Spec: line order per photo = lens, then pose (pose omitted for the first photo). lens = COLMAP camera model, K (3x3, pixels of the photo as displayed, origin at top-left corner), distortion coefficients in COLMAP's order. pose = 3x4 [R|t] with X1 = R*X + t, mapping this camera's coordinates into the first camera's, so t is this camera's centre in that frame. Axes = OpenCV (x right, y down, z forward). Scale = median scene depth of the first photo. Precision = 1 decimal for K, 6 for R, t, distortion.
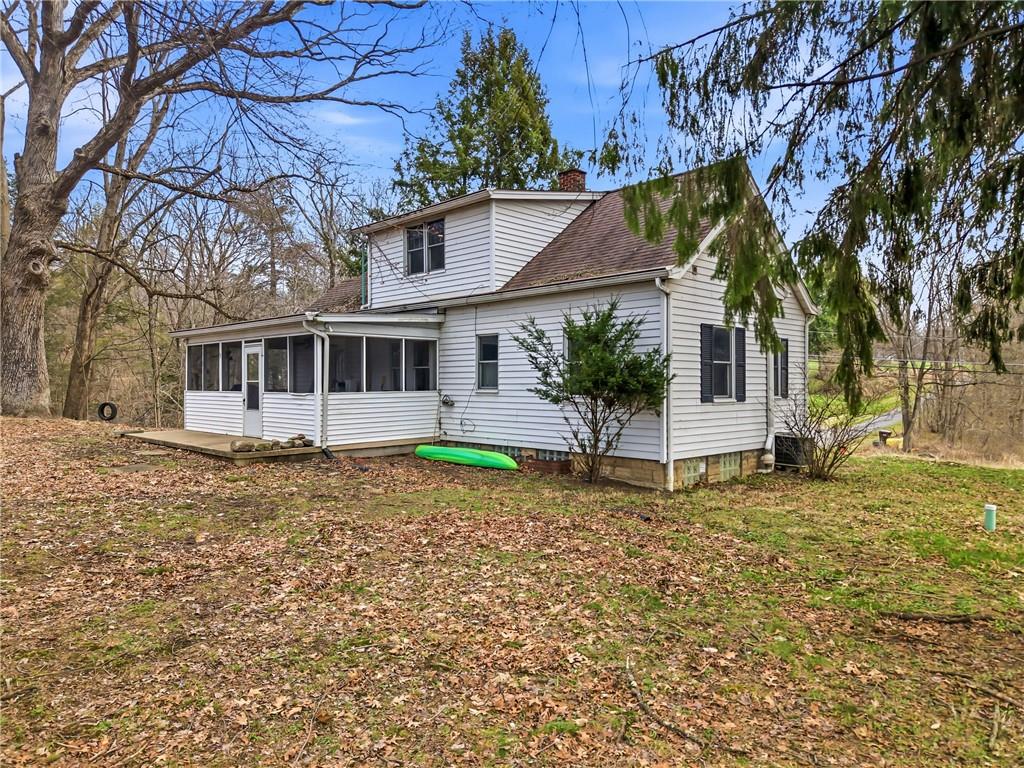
lens RADIAL K [[668.6, 0, 520.2], [0, 668.6, 382.3], [0, 0, 1]] dist [0.003712, 0.000156]
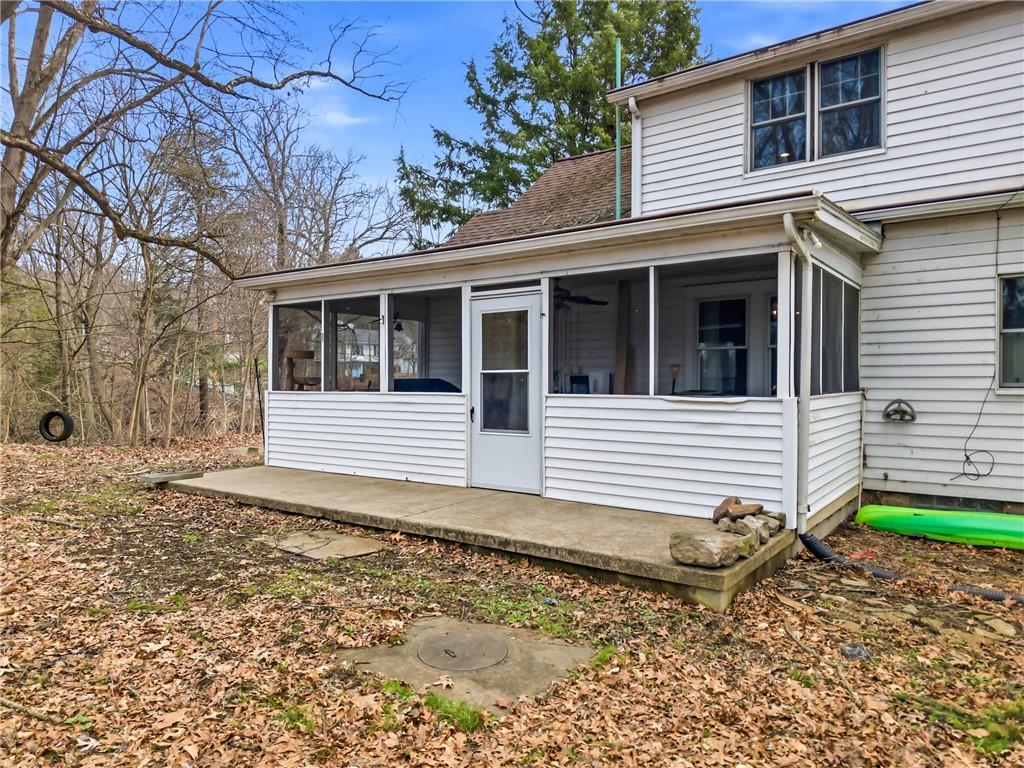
lens RADIAL K [[704.2, 0, 514.7], [0, 704.2, 354.5], [0, 0, 1]] dist [0.036156, -0.001388]
pose [[0.992232, 0.005332, 0.124289, -0.452124], [-0.000797, 0.999333, -0.036510, 0.005281], [-0.124401, 0.036127, 0.991574, 0.510139]]
